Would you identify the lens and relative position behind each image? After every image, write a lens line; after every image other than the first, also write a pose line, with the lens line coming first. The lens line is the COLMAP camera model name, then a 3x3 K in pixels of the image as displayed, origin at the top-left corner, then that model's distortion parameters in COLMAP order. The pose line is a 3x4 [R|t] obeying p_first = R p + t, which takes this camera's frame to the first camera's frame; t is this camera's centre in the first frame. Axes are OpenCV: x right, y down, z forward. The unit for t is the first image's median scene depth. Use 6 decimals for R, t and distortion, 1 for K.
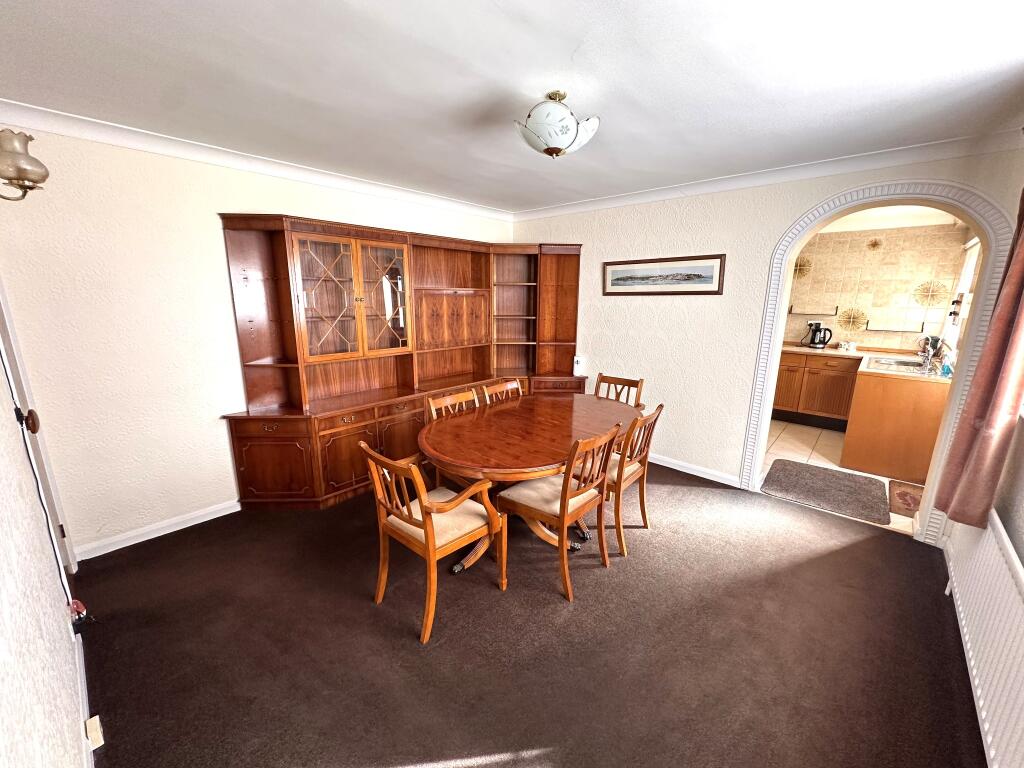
lens RADIAL K [[409.2, 0, 513.0], [0, 409.2, 388.6], [0, 0, 1]] dist [-0.005675, 0.000731]
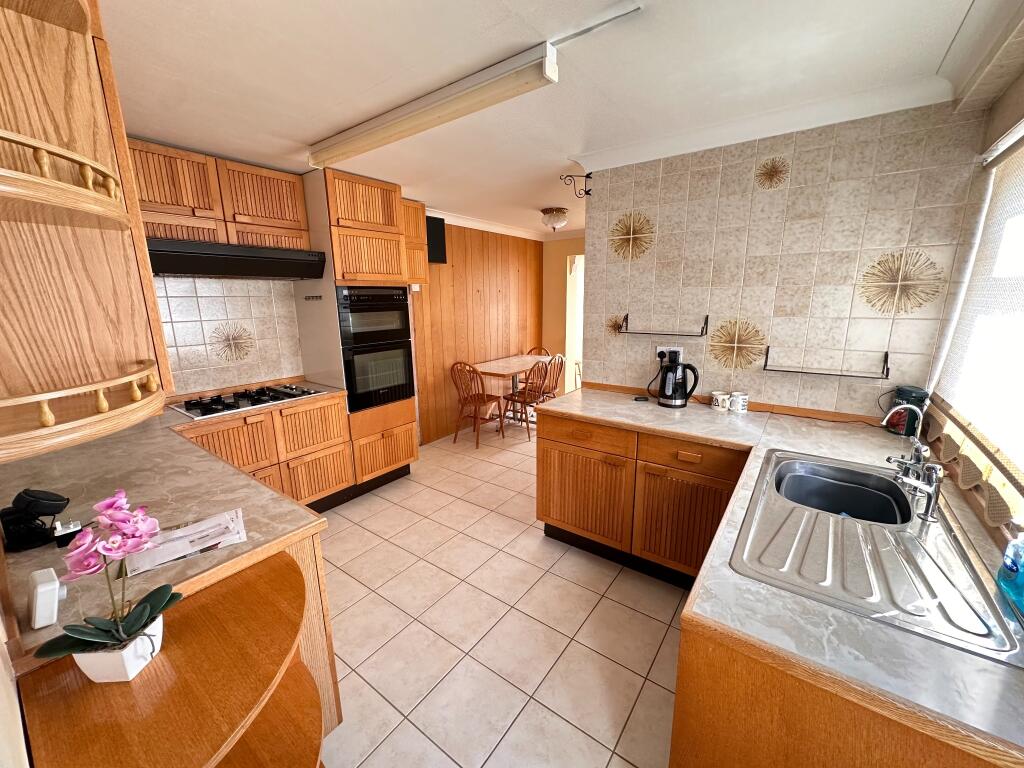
lens RADIAL K [[409.2, 0, 510.0], [0, 409.2, 386.5], [0, 0, 1]] dist [-0.005675, 0.000731]
pose [[0.995565, -0.042209, 0.084080, 0.539476], [0.042777, 0.999072, -0.004958, -0.130806], [-0.083793, 0.008533, 0.996447, 0.566905]]
